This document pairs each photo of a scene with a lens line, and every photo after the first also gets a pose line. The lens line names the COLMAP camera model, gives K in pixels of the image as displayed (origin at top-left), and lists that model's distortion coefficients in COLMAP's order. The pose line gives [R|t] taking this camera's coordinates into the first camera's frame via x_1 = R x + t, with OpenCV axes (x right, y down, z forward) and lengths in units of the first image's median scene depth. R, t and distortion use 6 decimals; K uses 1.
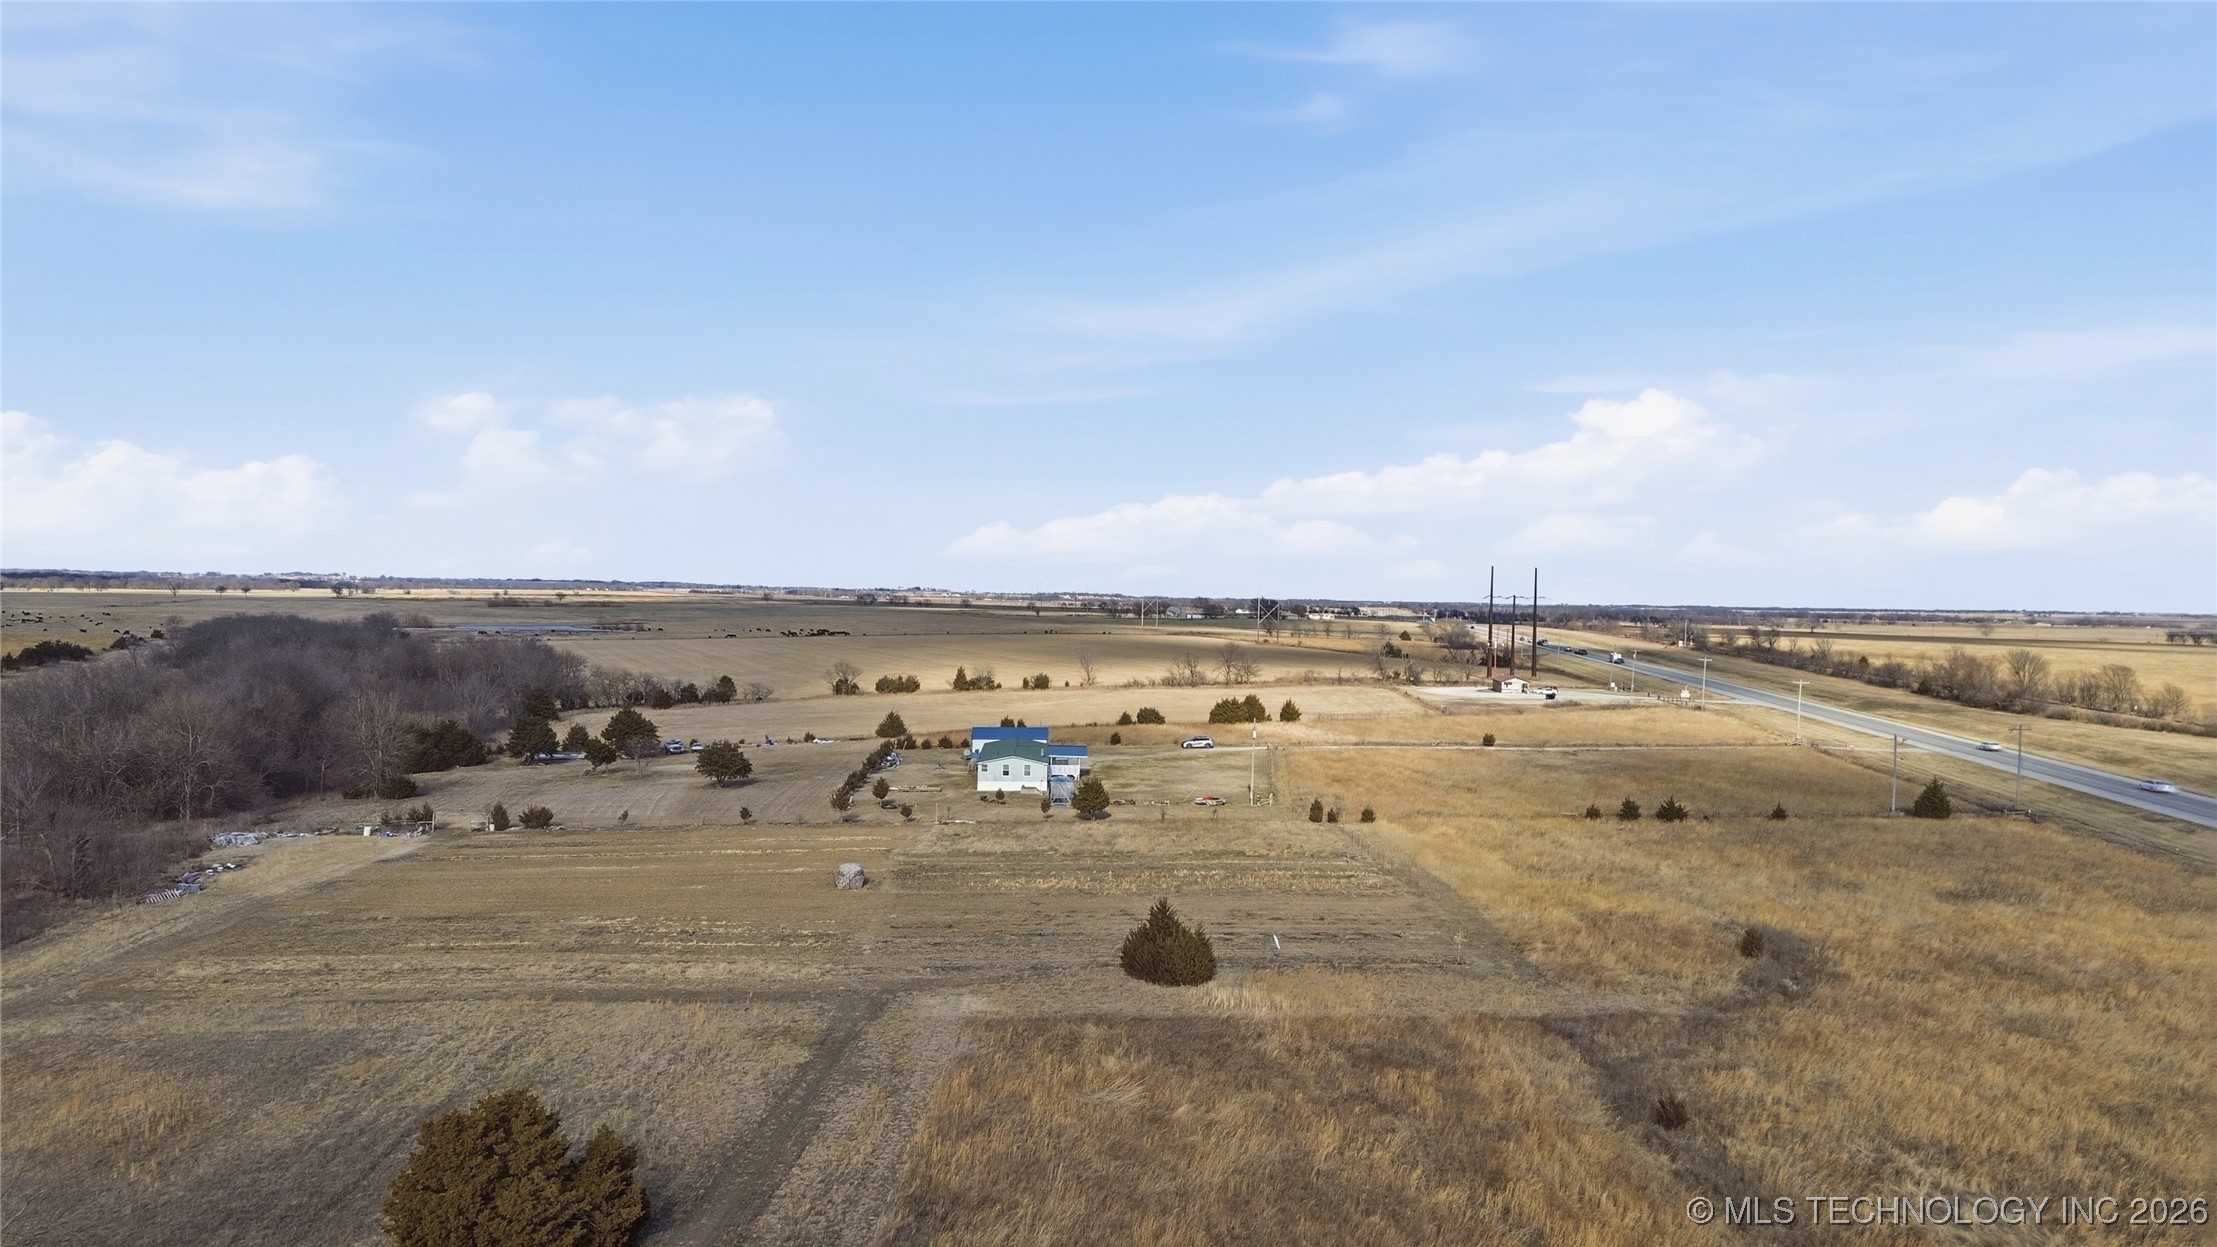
lens RADIAL K [[1545.1, 0, 1108.5], [0, 1545.1, 623.5], [0, 0, 1]] dist [0.058727, -0.002935]
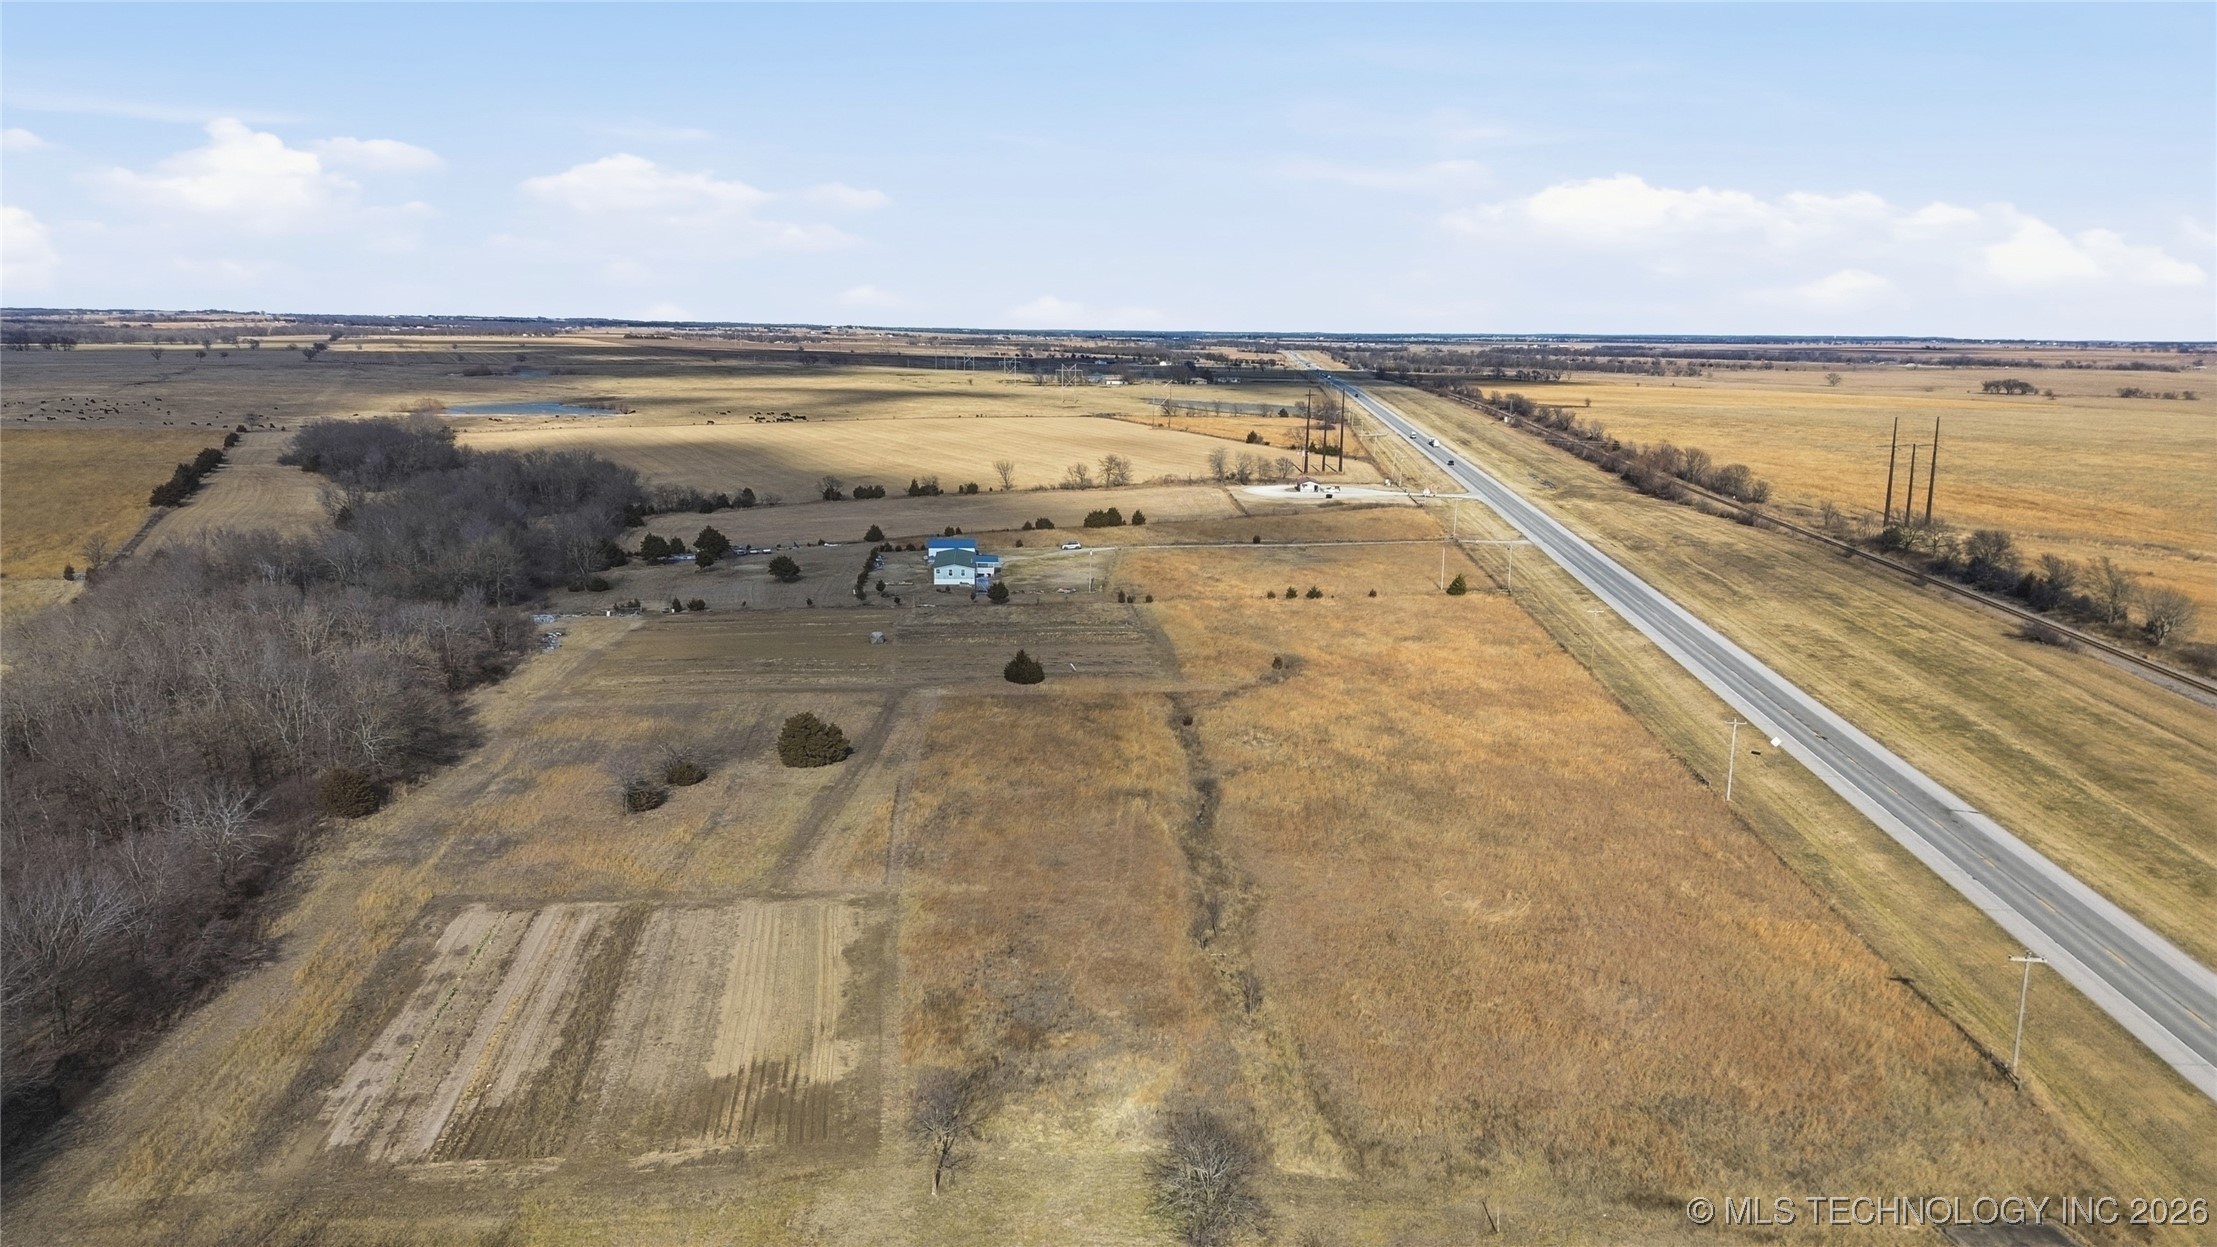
lens RADIAL K [[1545.1, 0, 1108.5], [0, 1545.1, 623.5], [0, 0, 1]] dist [0.058727, -0.002935]
pose [[0.999173, -0.011969, 0.038867, 0.046233], [0.005191, 0.985424, 0.170036, -0.155385], [-0.040336, -0.169693, 0.984671, -0.788411]]
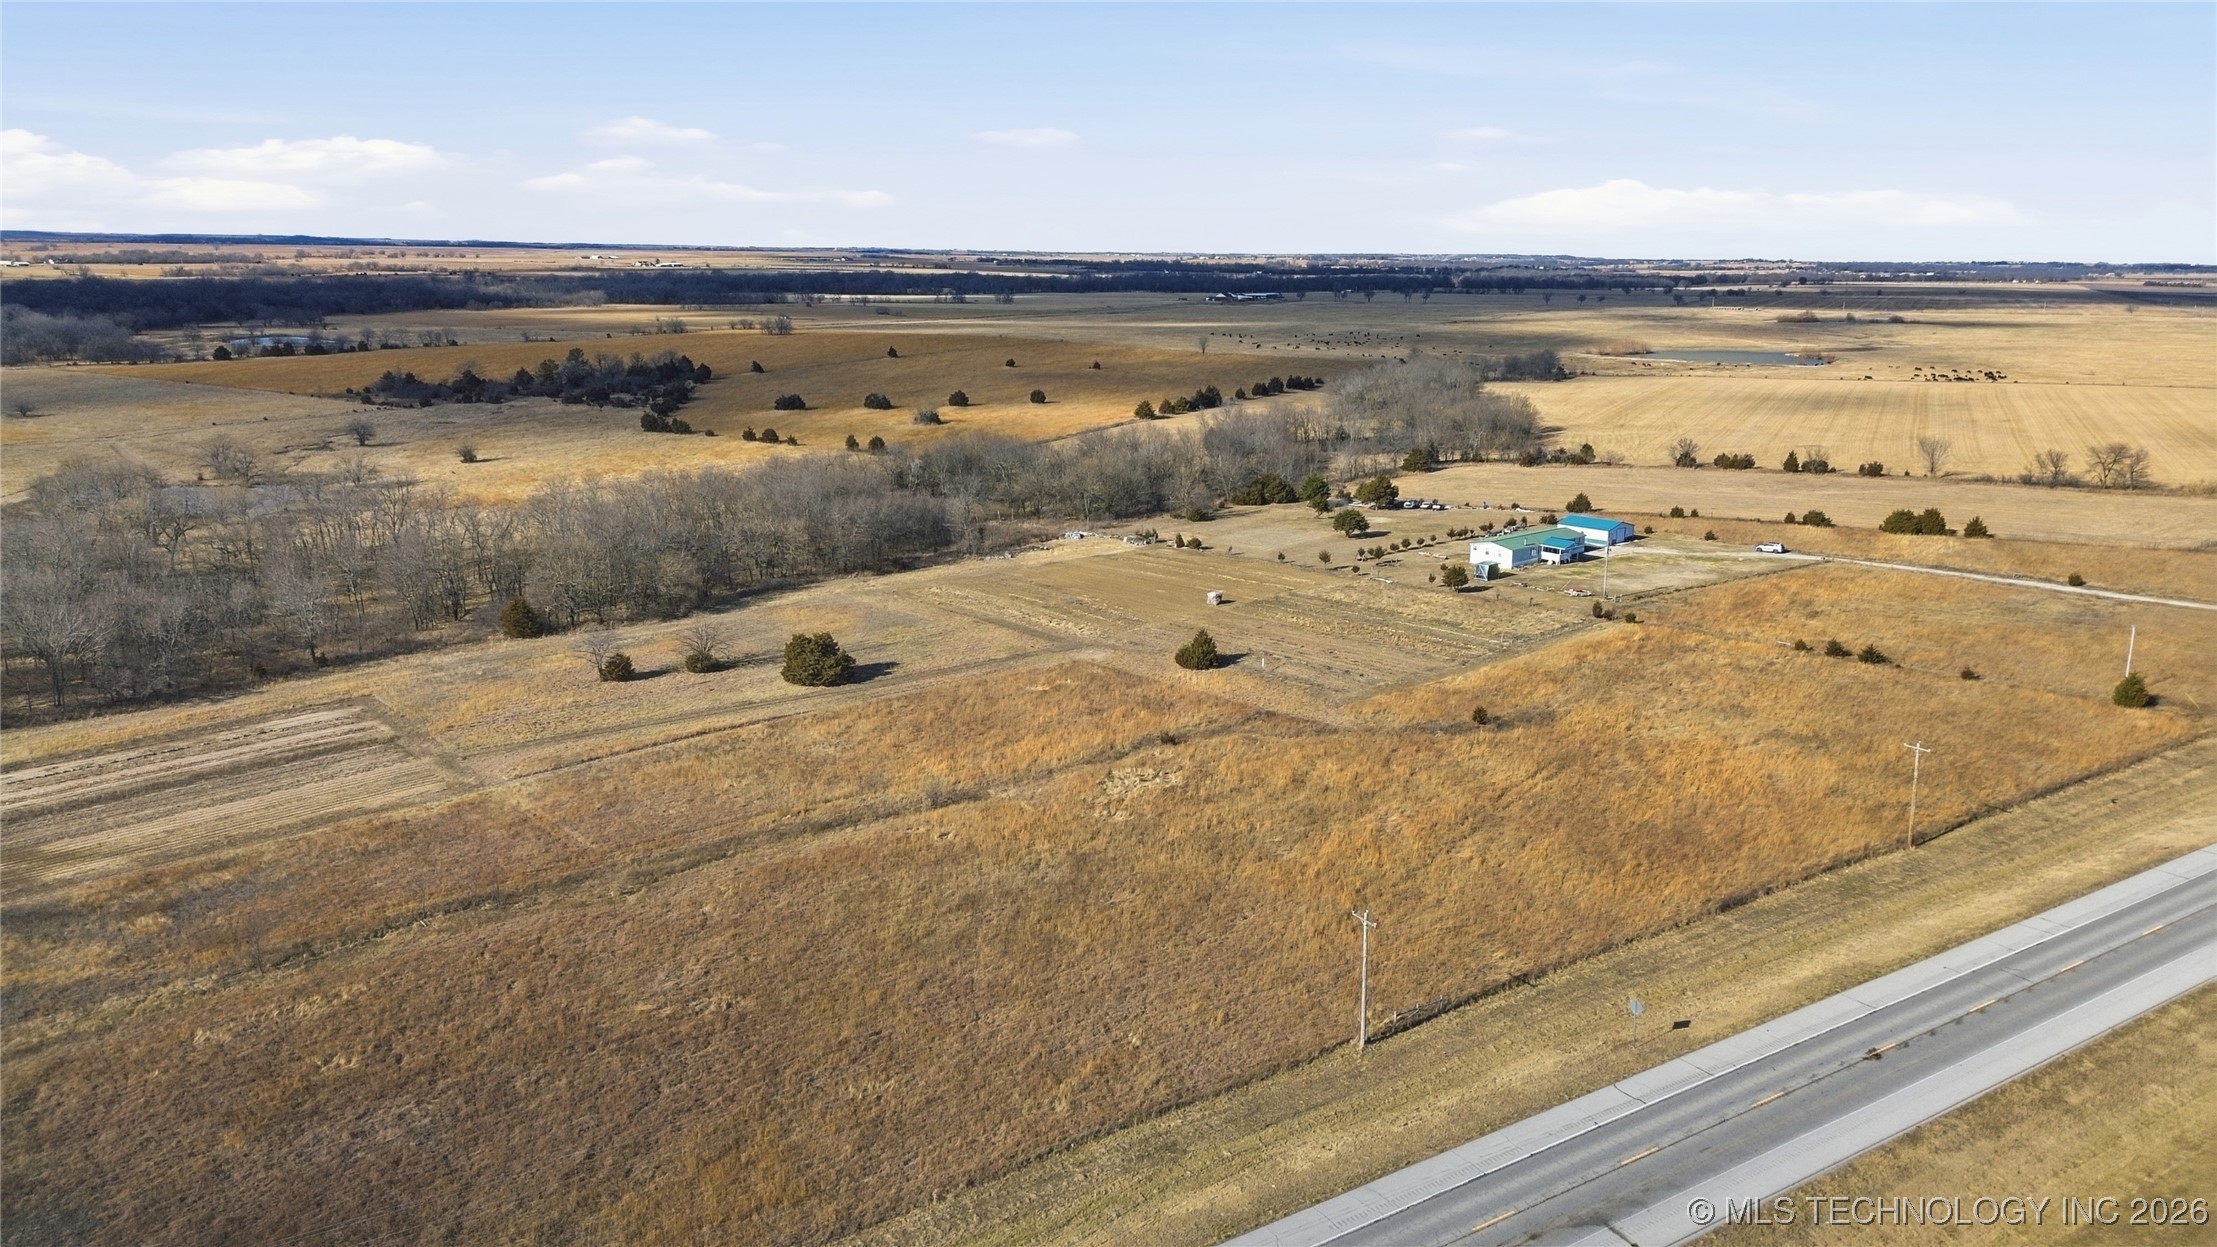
lens RADIAL K [[1545.1, 0, 1108.5], [0, 1545.1, 623.5], [0, 0, 1]] dist [0.058727, -0.002935]
pose [[0.635617, 0.168760, -0.753333, 0.896902], [-0.014628, 0.978272, 0.206808, -0.147998], [0.771866, -0.120431, 0.624276, -0.211202]]
